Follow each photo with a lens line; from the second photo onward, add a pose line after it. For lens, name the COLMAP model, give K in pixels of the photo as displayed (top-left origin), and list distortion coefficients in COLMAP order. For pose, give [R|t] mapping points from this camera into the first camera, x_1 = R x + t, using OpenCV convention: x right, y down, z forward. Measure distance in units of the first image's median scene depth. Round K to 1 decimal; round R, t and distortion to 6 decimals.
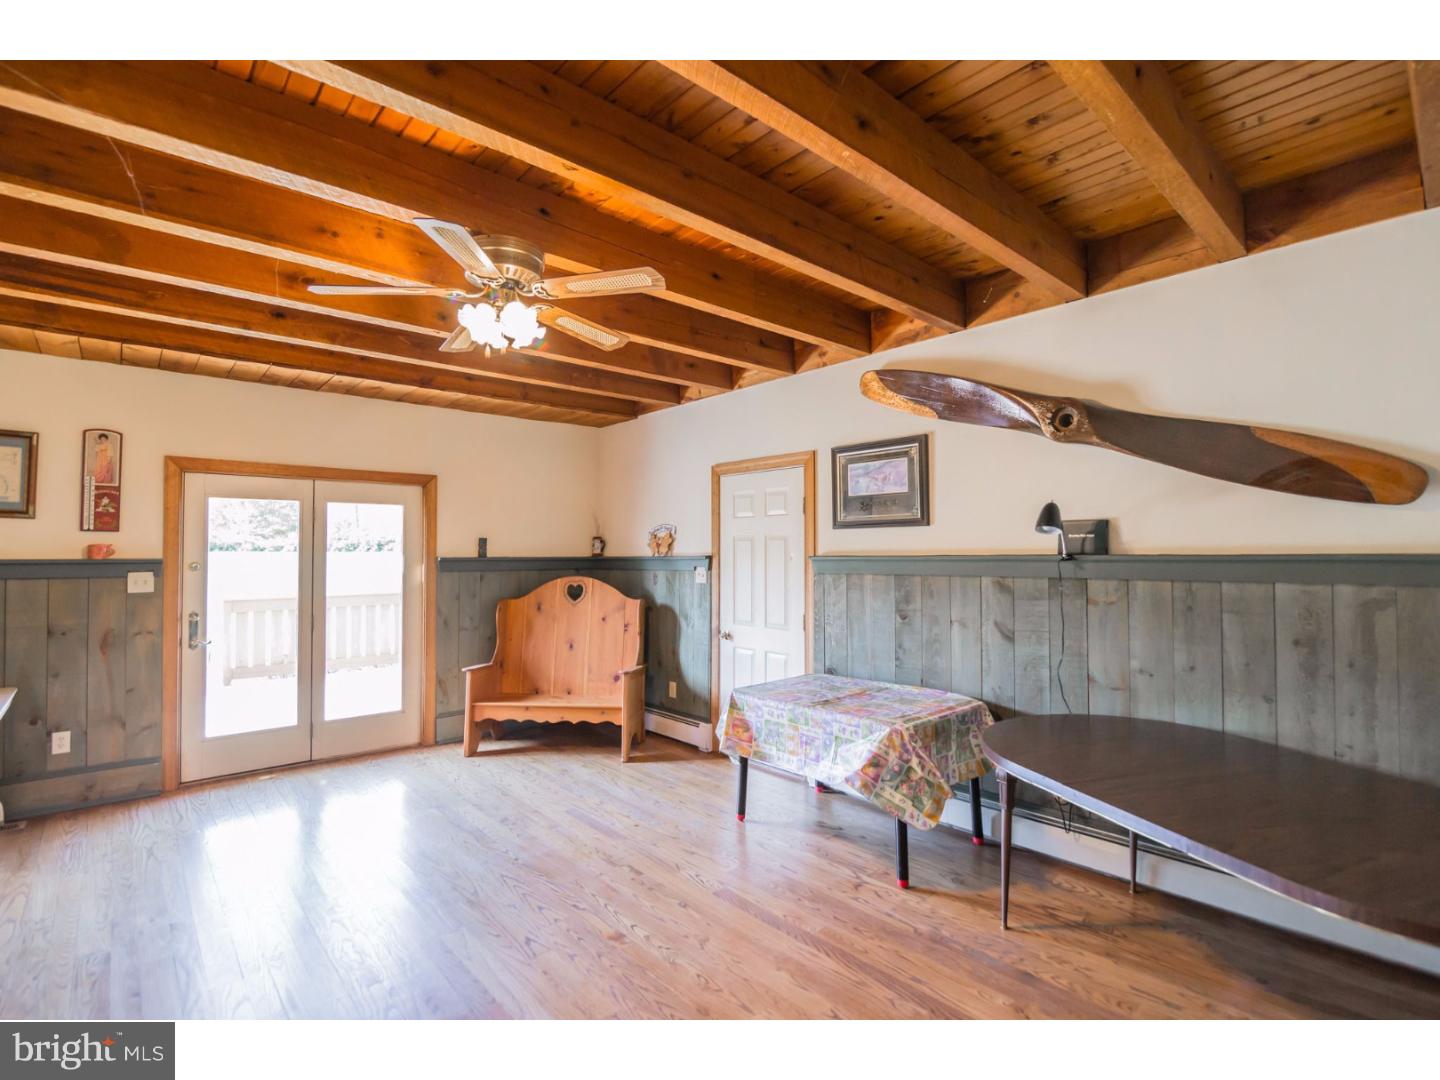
lens RADIAL K [[671.4, 0, 714.7], [0, 671.4, 539.7], [0, 0, 1]] dist [-0.012467, -0.001656]
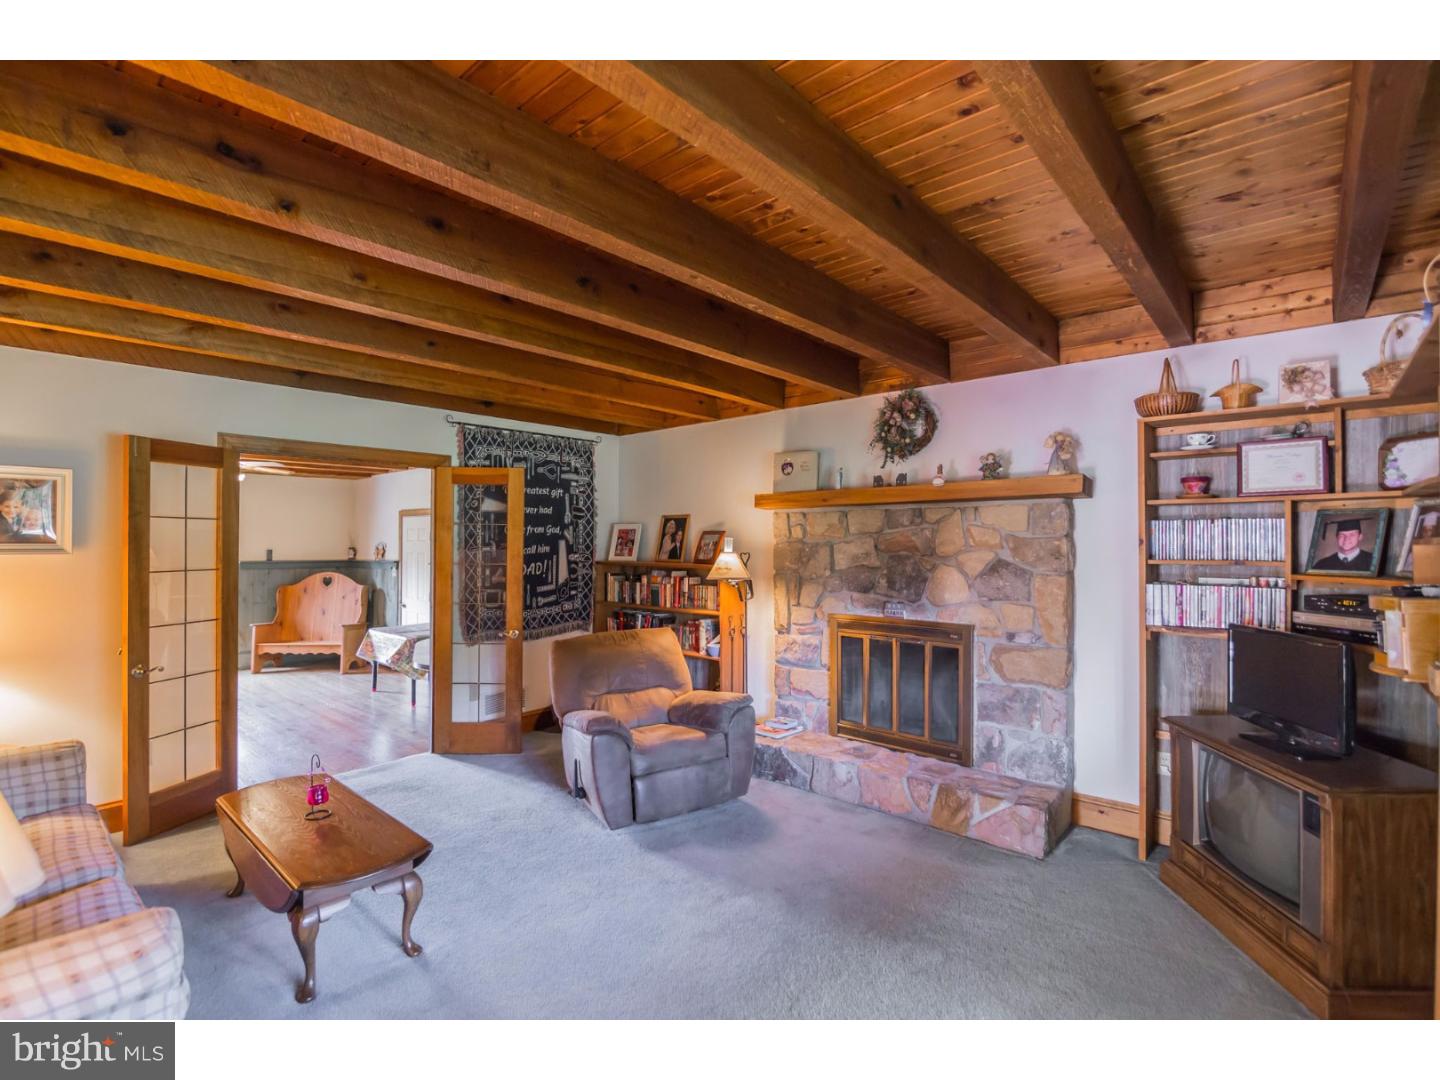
lens RADIAL K [[671.4, 0, 713.0], [0, 671.4, 538.9], [0, 0, 1]] dist [-0.012467, -0.001656]
pose [[0.994938, 0.007906, 0.100175, 0.601562], [-0.009117, 0.999891, 0.011638, -0.058785], [-0.100072, -0.012493, 0.994902, -0.793896]]
